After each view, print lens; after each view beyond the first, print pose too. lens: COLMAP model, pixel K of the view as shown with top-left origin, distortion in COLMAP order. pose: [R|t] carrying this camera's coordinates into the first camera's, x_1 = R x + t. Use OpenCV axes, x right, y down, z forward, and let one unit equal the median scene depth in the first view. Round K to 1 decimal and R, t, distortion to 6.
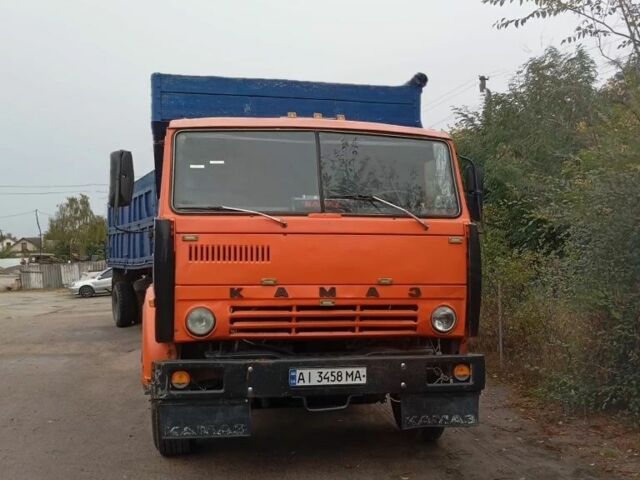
lens RADIAL K [[756.2, 0, 329.0], [0, 756.2, 240.1], [0, 0, 1]] dist [0.133544, -0.303598]
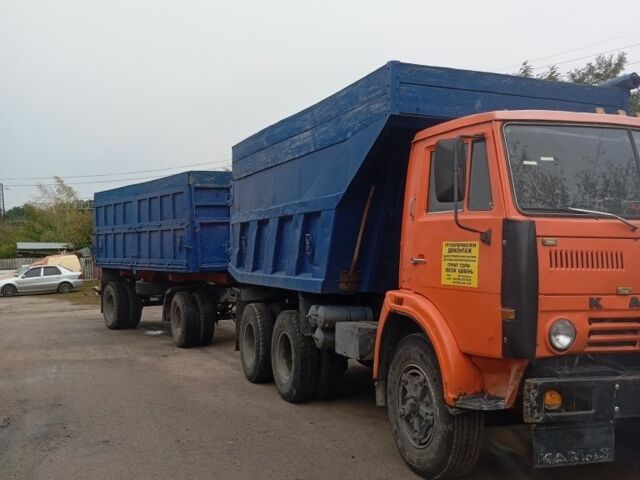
lens RADIAL K [[697.1, 0, 320.0], [0, 697.1, 240.0], [0, 0, 1]] dist [0.105454, -0.219610]
pose [[0.983893, 0.012864, 0.178293, -0.582291], [-0.012559, 0.999917, -0.002835, 0.000391], [-0.178315, 0.000550, 0.983973, 0.220212]]
